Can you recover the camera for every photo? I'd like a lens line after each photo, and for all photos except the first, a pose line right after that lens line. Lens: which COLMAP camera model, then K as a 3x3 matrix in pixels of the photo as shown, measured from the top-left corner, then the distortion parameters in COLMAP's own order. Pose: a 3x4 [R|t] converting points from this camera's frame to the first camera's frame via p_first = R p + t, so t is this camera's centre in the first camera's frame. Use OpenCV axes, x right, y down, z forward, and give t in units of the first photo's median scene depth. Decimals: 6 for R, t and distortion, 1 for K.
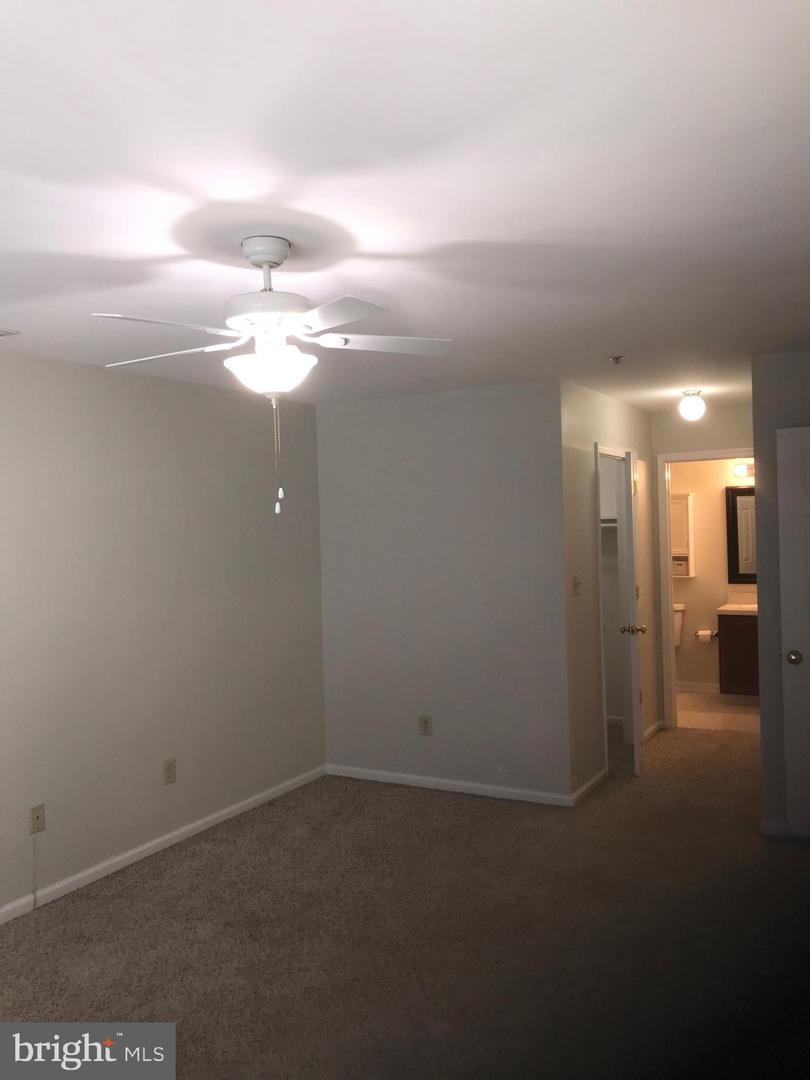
lens RADIAL K [[883.5, 0, 405.0], [0, 883.5, 540.0], [0, 0, 1]] dist [0.004228, -0.000138]
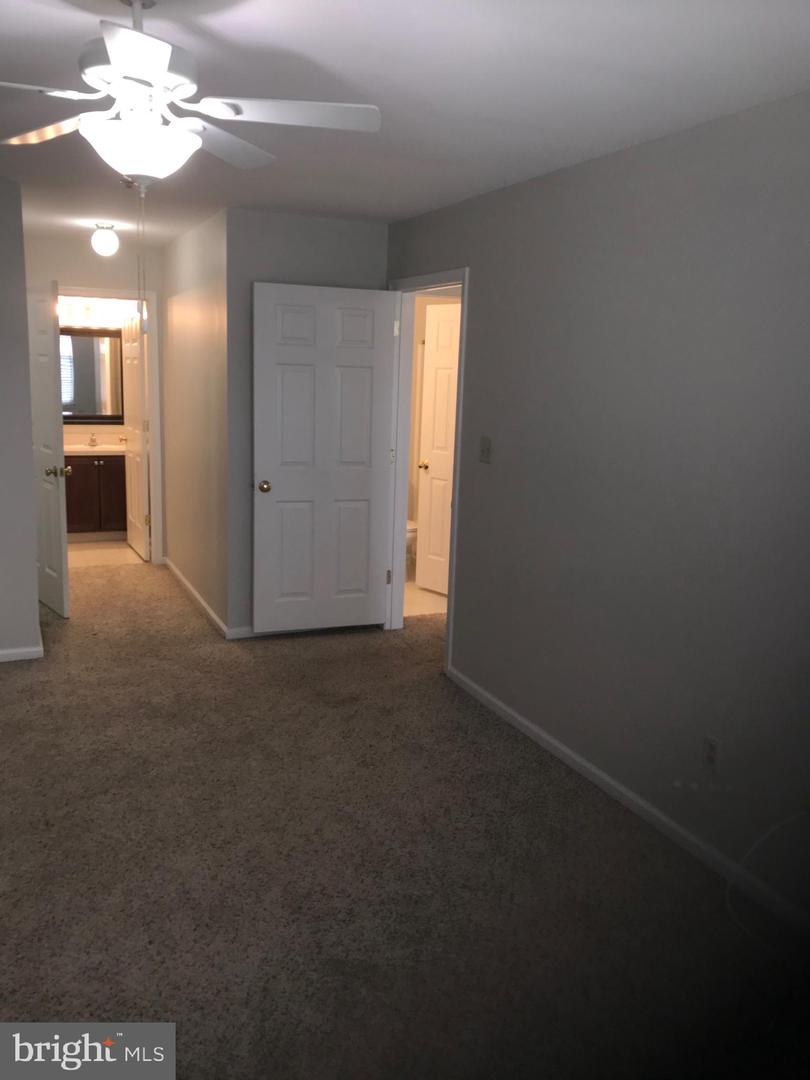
lens RADIAL K [[883.5, 0, 405.0], [0, 883.5, 540.0], [0, 0, 1]] dist [0.004228, -0.000138]
pose [[0.599557, -0.101688, 0.793846, -0.320788], [-0.036832, 0.987339, 0.154290, 0.013863], [-0.799484, -0.121744, 0.588221, 0.135645]]
